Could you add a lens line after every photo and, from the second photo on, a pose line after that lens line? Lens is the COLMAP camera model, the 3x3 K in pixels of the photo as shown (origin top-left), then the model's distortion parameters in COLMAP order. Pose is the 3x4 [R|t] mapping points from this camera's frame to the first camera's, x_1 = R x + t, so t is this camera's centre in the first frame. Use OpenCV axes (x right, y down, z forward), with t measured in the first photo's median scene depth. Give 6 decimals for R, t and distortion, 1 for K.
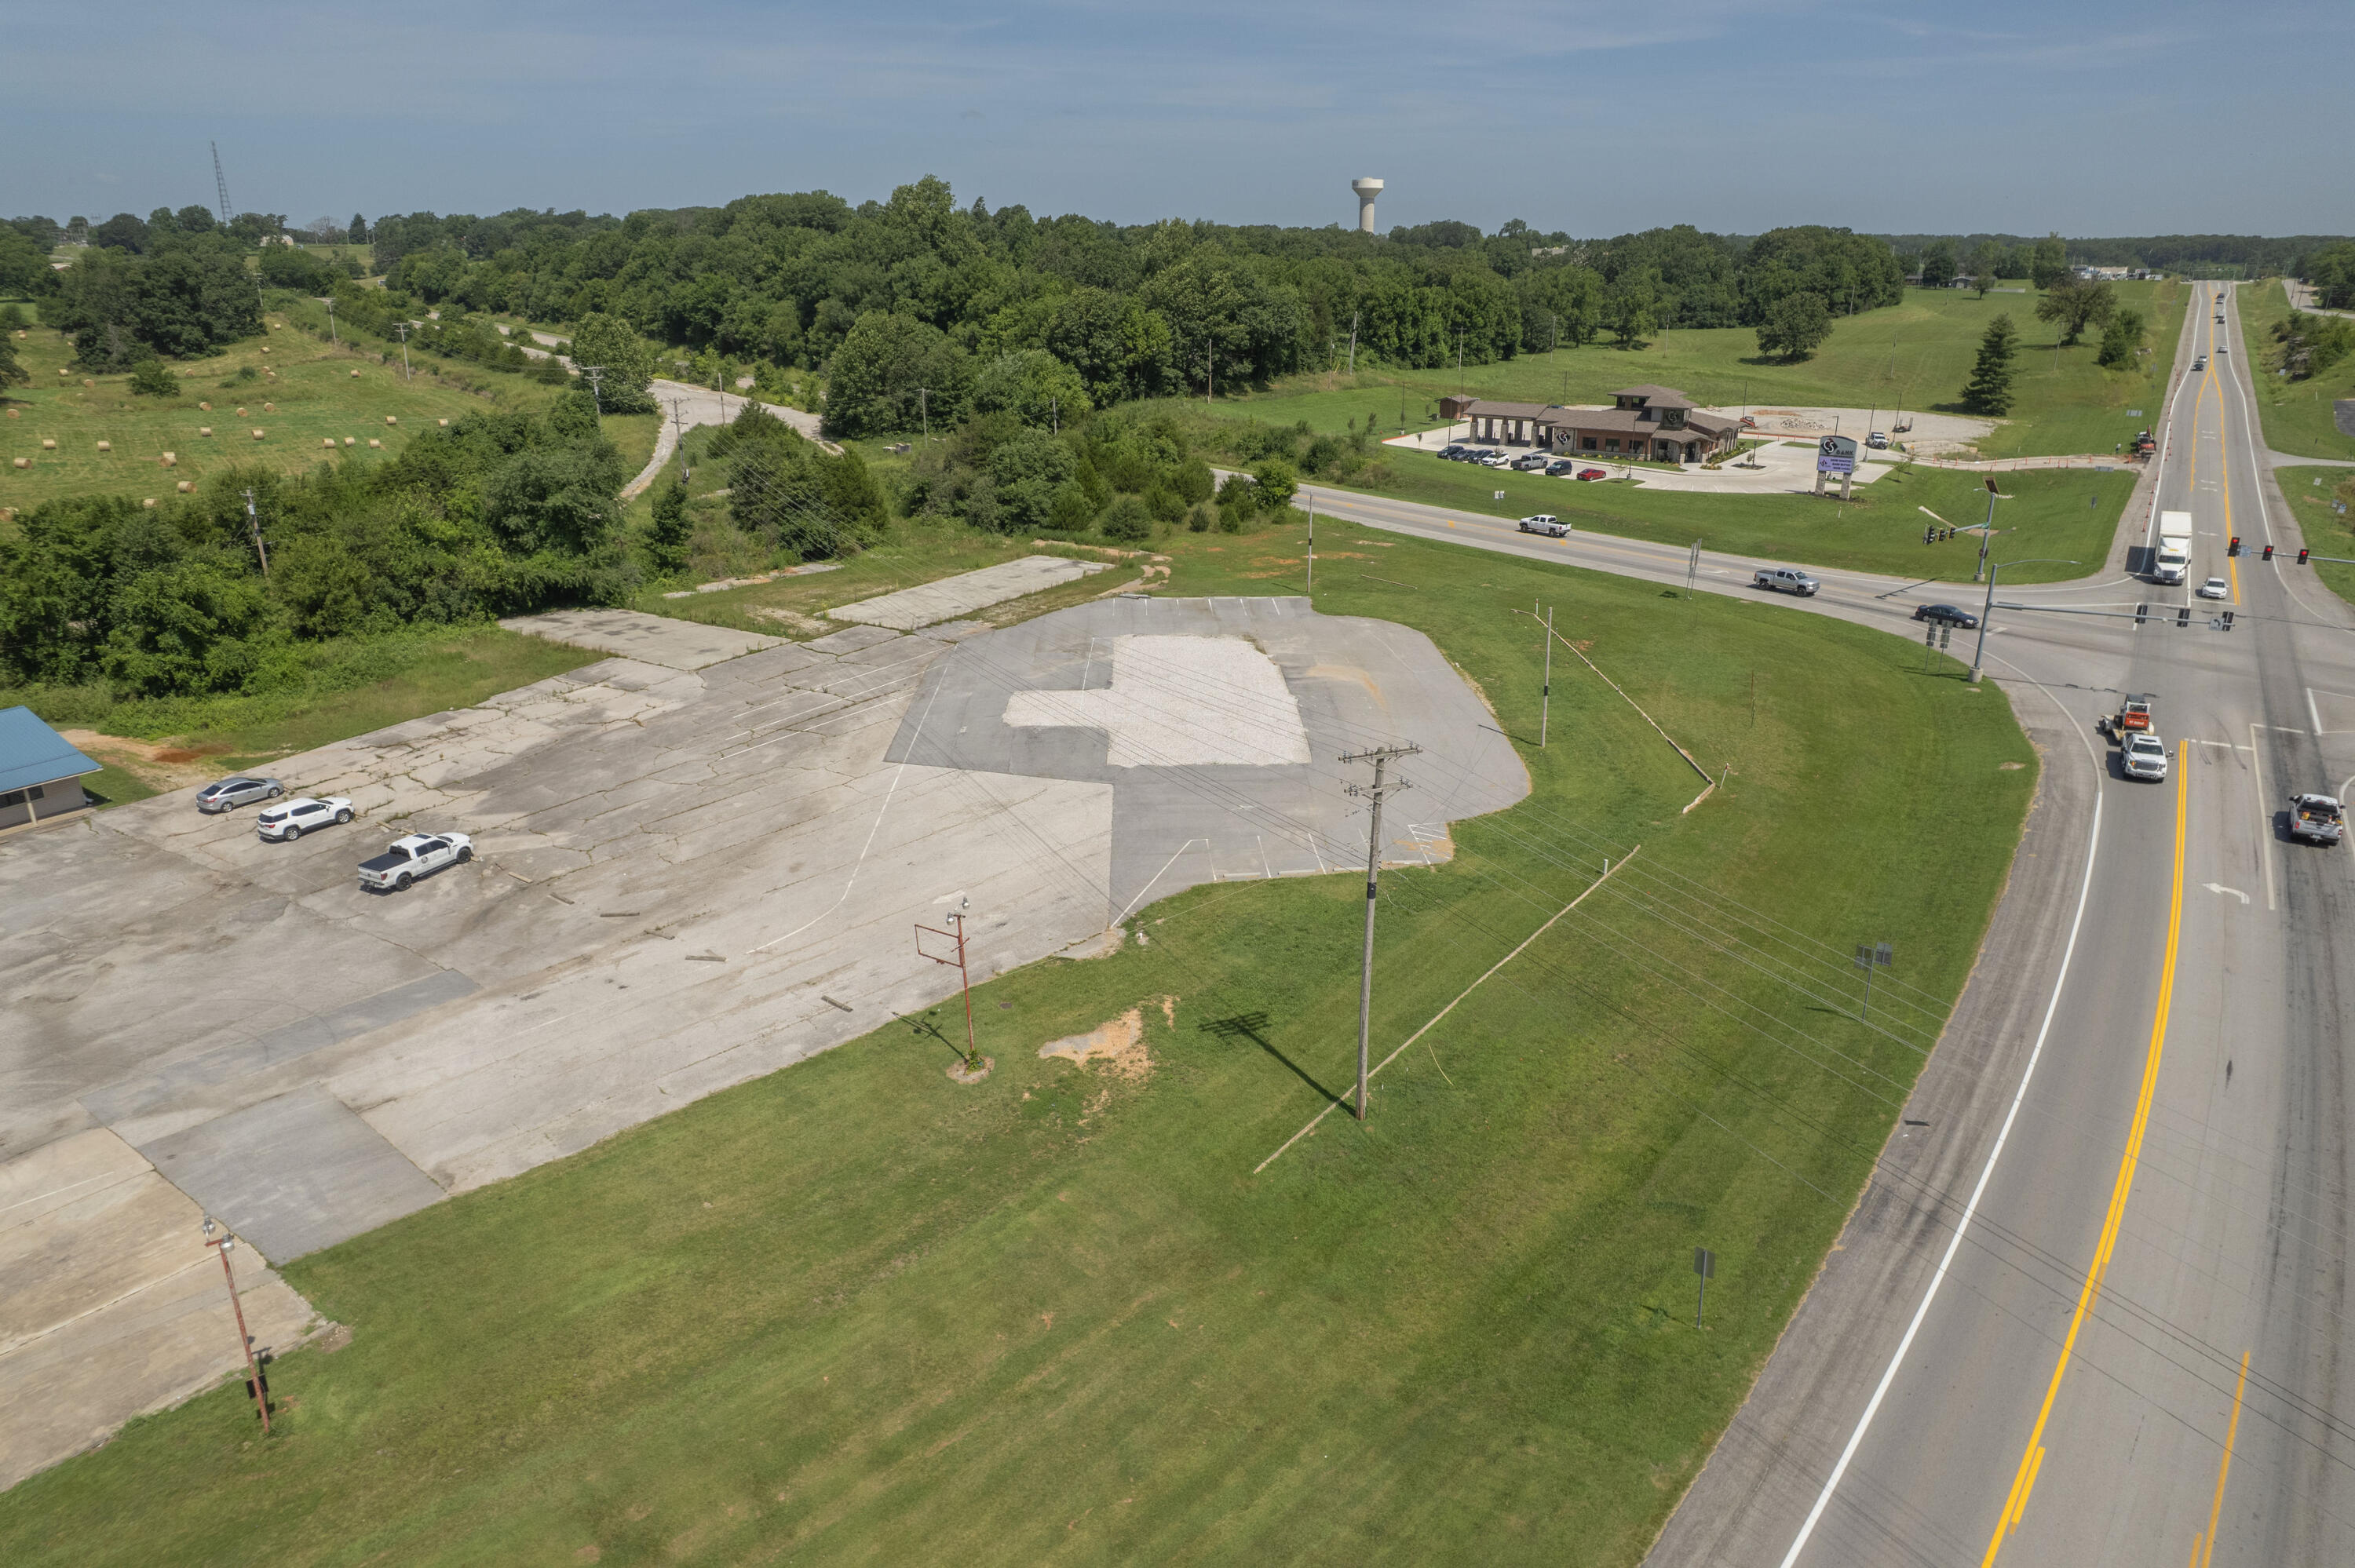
lens RADIAL K [[1507.2, 0, 1182.5], [0, 1507.2, 769.5], [0, 0, 1]] dist [-0.072553, 0.060614]
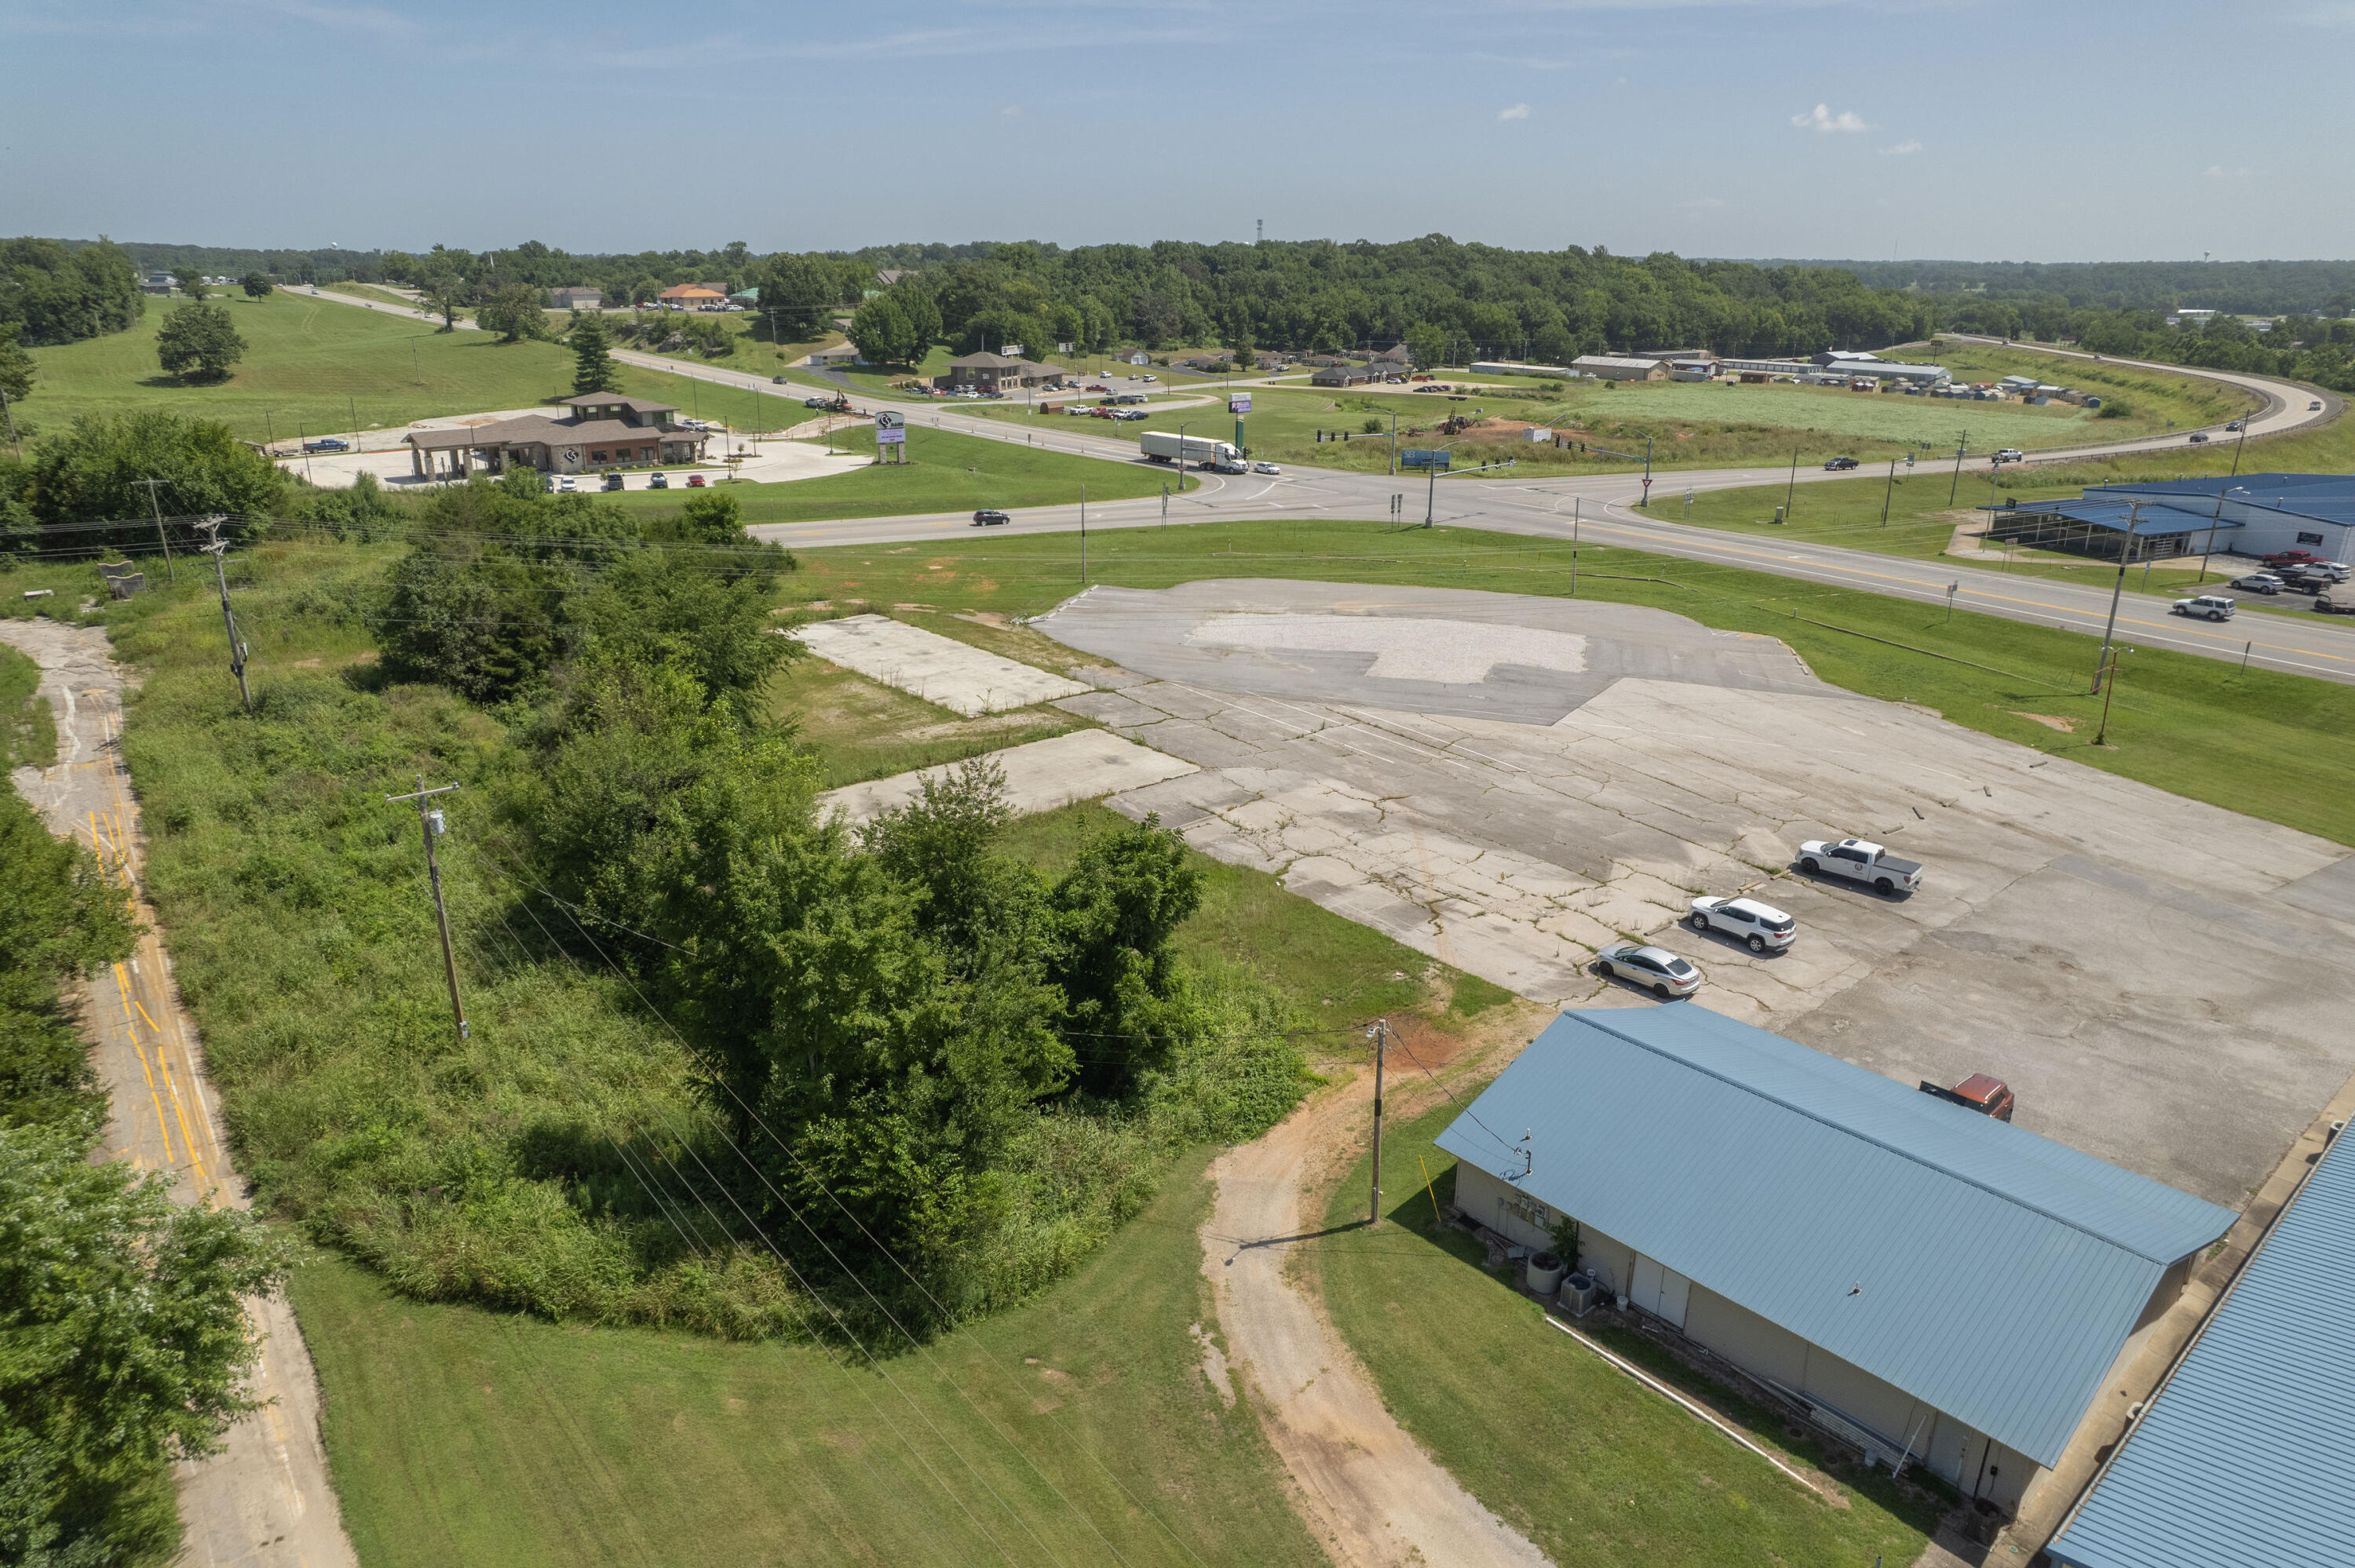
lens RADIAL K [[1495.9, 0, 1171.8], [0, 1495.9, 777.7], [0, 0, 1]] dist [-0.077080, 0.063174]
pose [[0.302728, -0.311832, 0.900620, -1.366948], [0.301817, 0.927693, 0.219756, -0.314262], [-0.904026, 0.205296, 0.374955, 0.923011]]
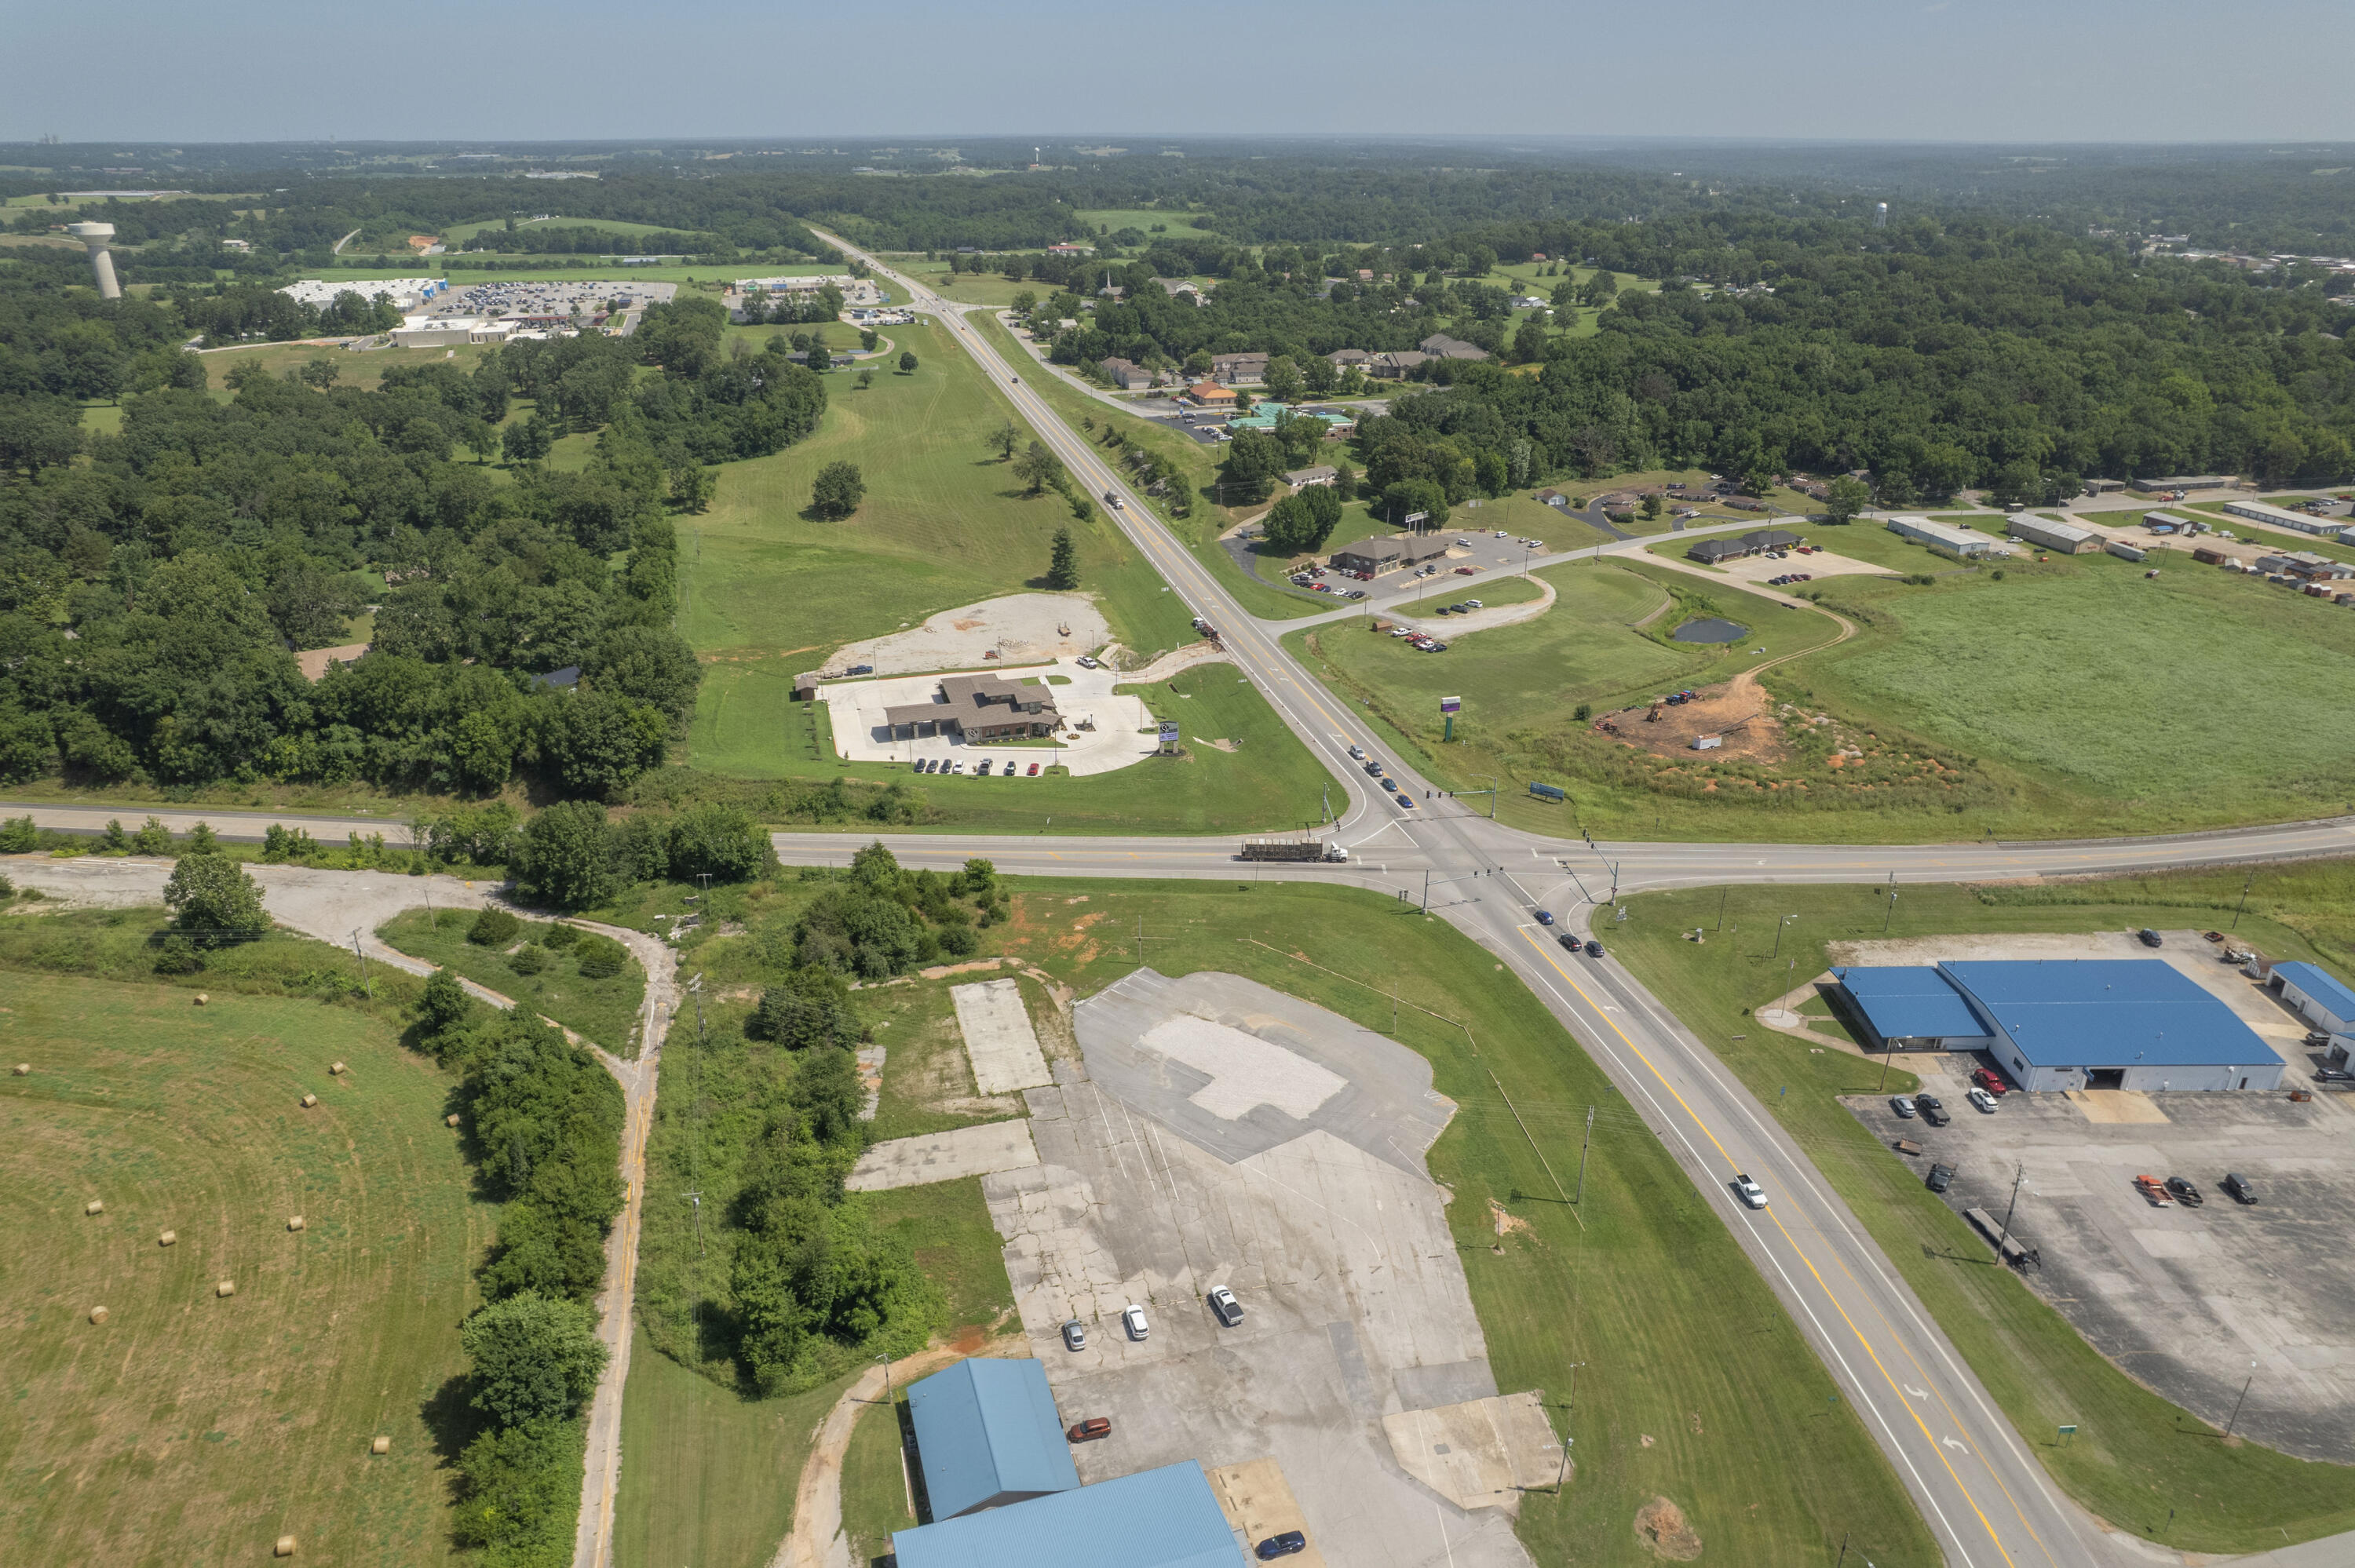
lens RADIAL K [[1507.2, 0, 1182.5], [0, 1507.2, 769.5], [0, 0, 1]] dist [-0.072553, 0.060614]
pose [[0.661701, -0.296863, 0.688494, -1.727934], [0.237930, 0.953953, 0.182653, -1.063423], [-0.711014, 0.042952, 0.701864, -0.567816]]
